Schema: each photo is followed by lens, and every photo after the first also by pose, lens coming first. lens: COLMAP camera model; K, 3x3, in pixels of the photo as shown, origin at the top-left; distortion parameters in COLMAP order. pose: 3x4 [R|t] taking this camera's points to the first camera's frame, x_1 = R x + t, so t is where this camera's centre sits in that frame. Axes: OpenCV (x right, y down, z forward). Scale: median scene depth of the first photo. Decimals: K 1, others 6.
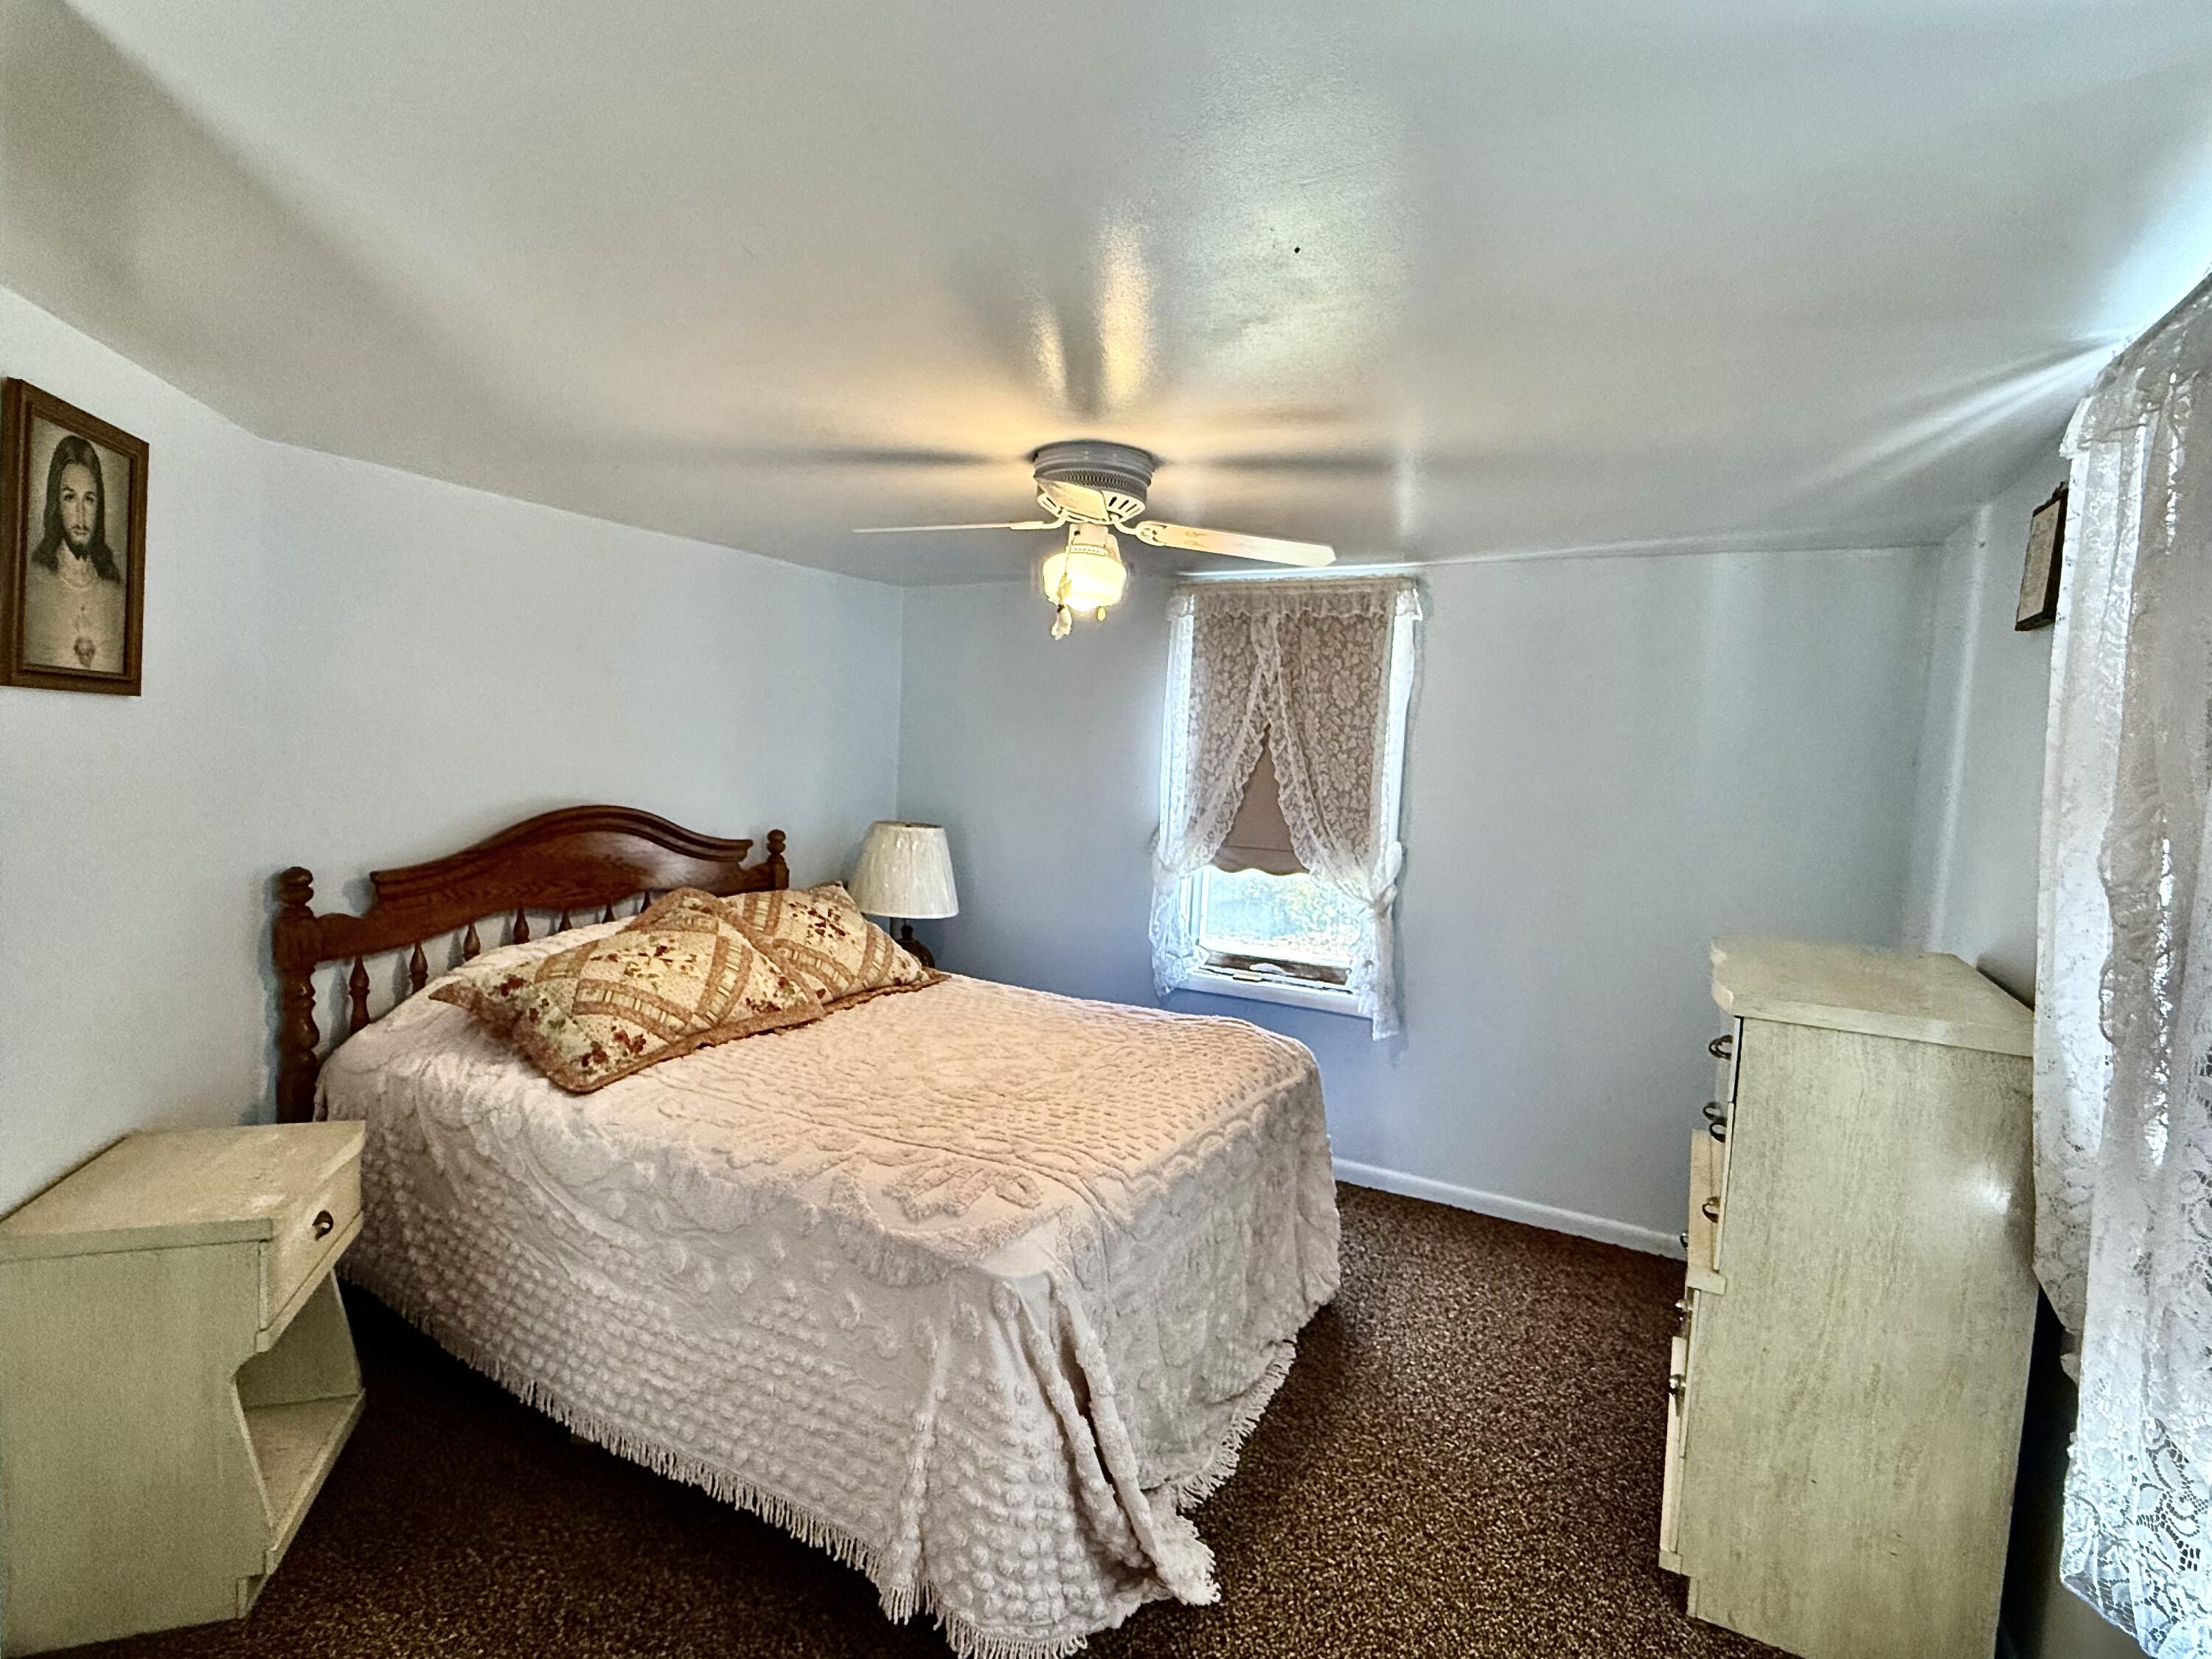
lens RADIAL K [[1079.3, 0, 1106.0], [0, 1079.3, 829.5], [0, 0, 1]] dist [0.001276, -0.000137]
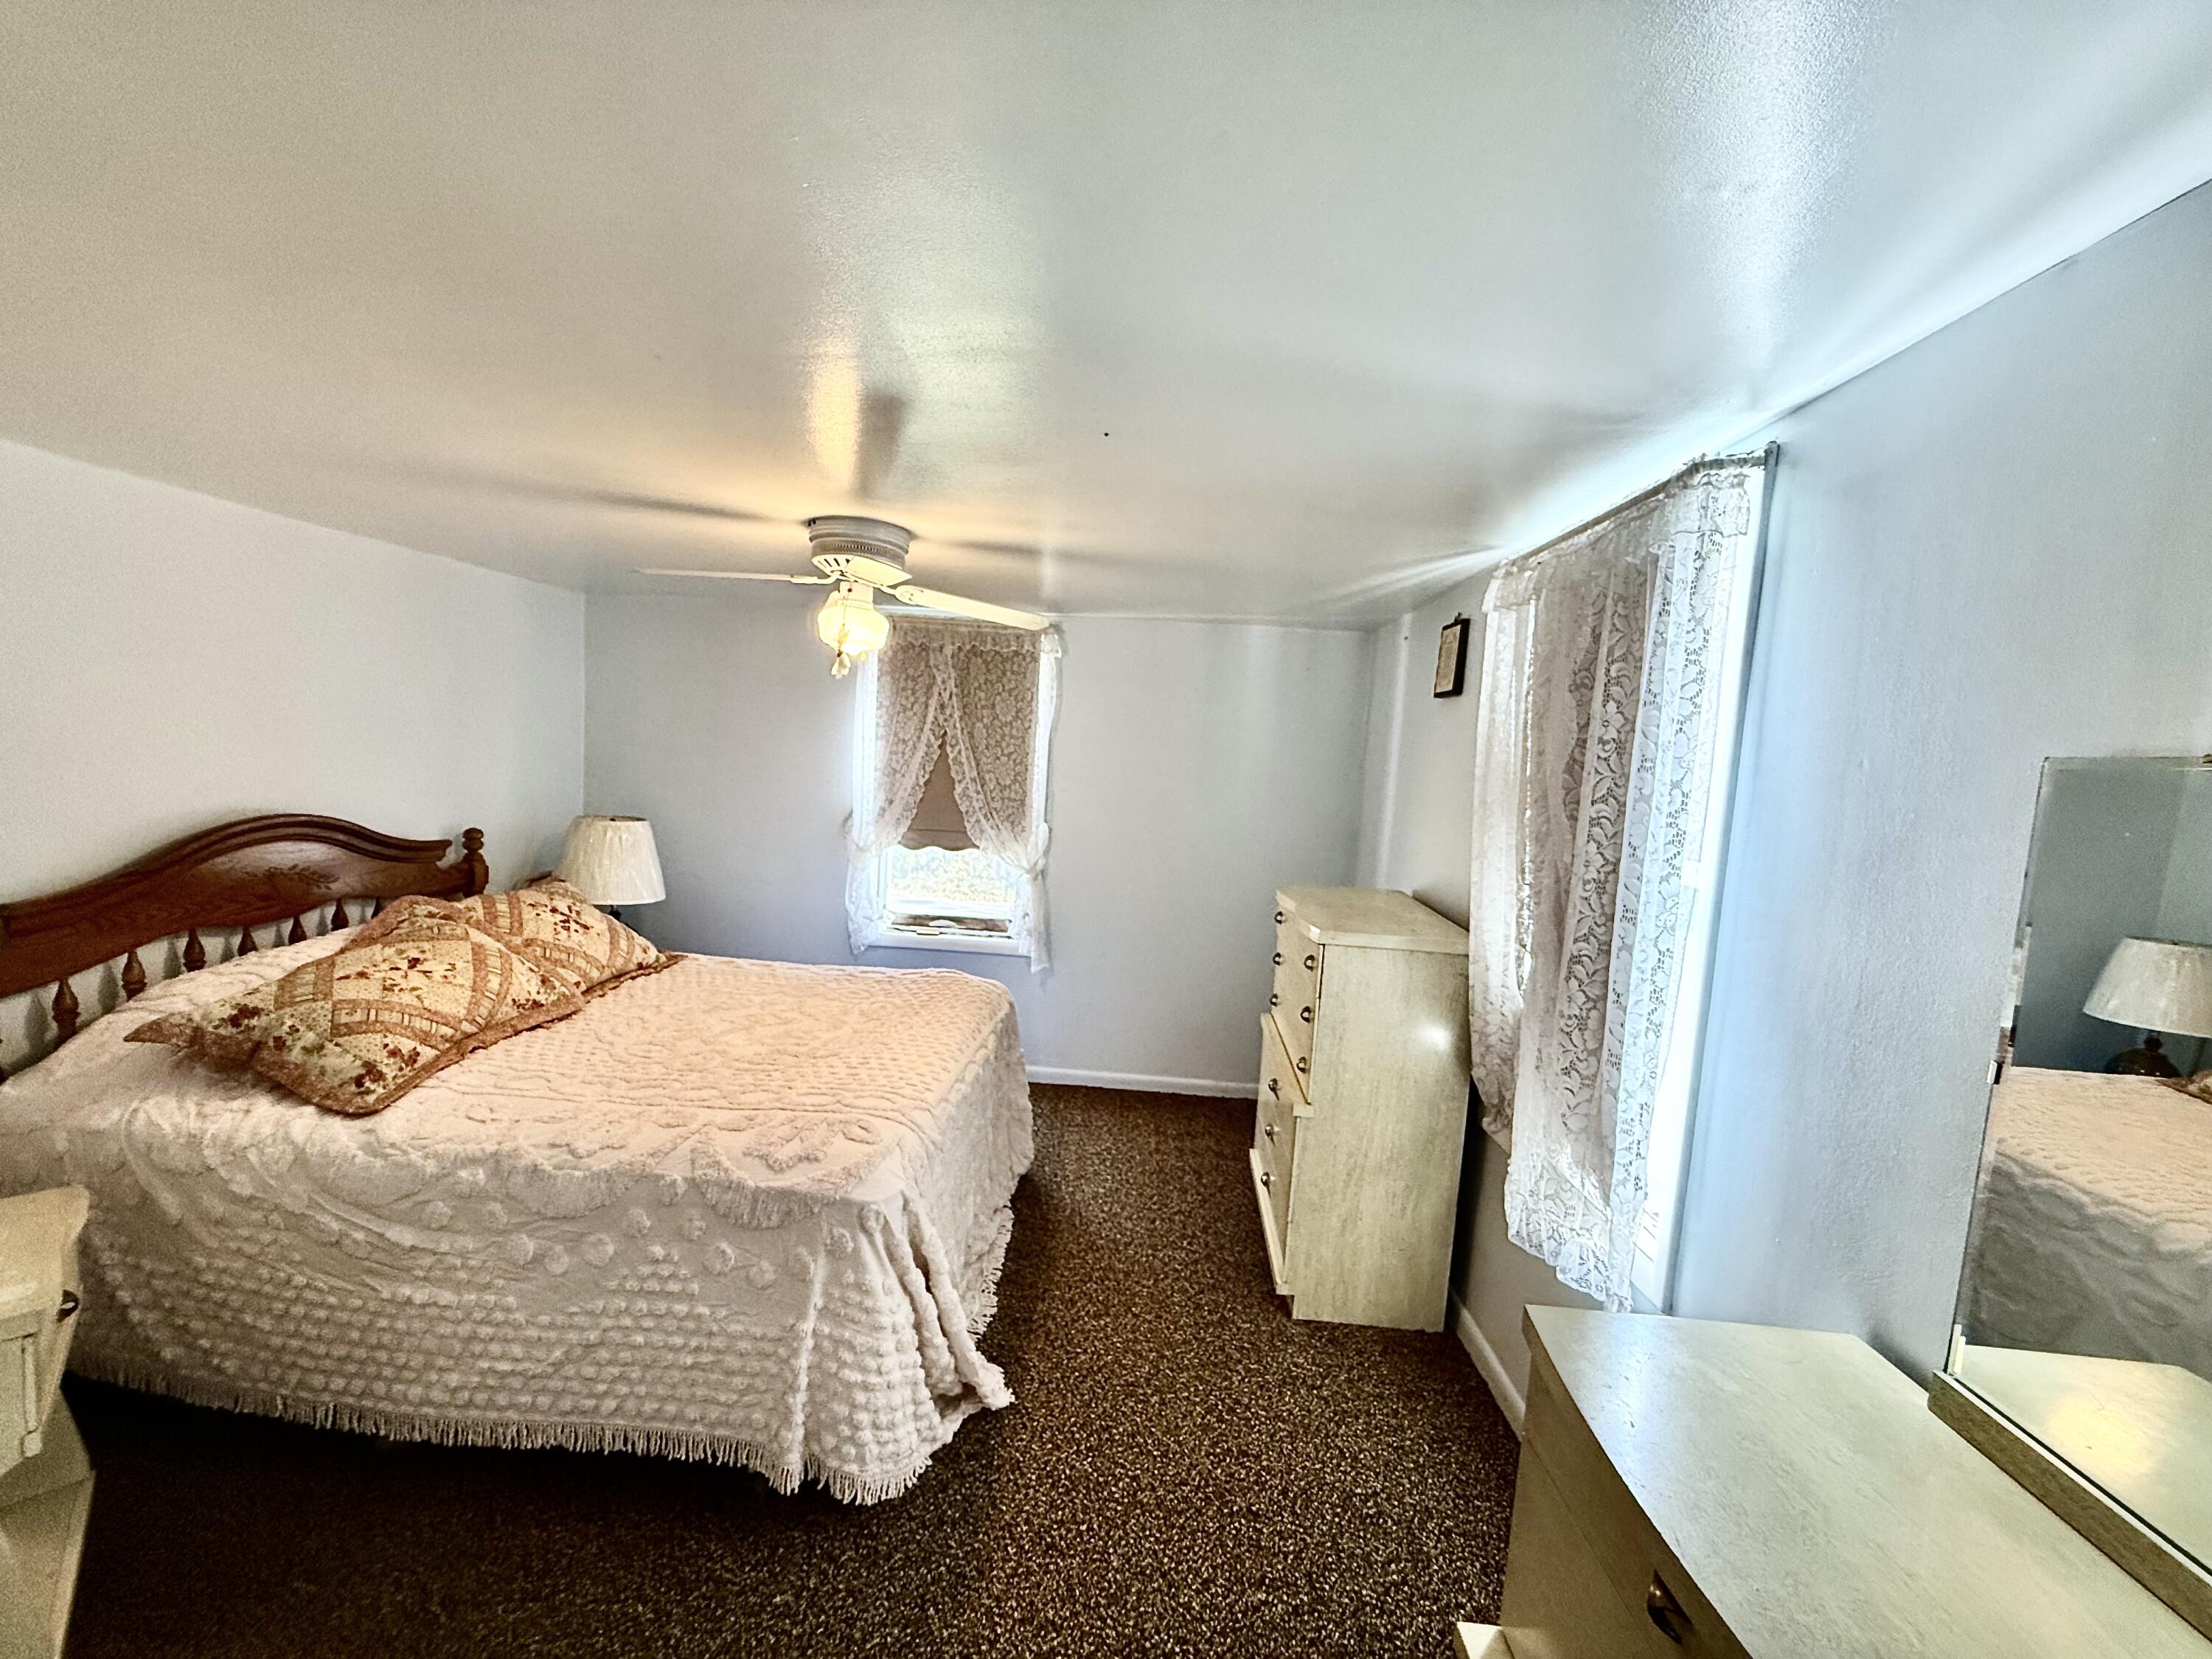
lens RADIAL K [[884.0, 0, 1106.0], [0, 884.0, 829.5], [0, 0, 1]] dist [0.000900, -0.000199]
pose [[0.904907, -0.033449, 0.424292, -0.196251], [0.014996, 0.998794, 0.046756, -0.048157], [-0.425345, -0.035947, 0.904317, -0.029943]]
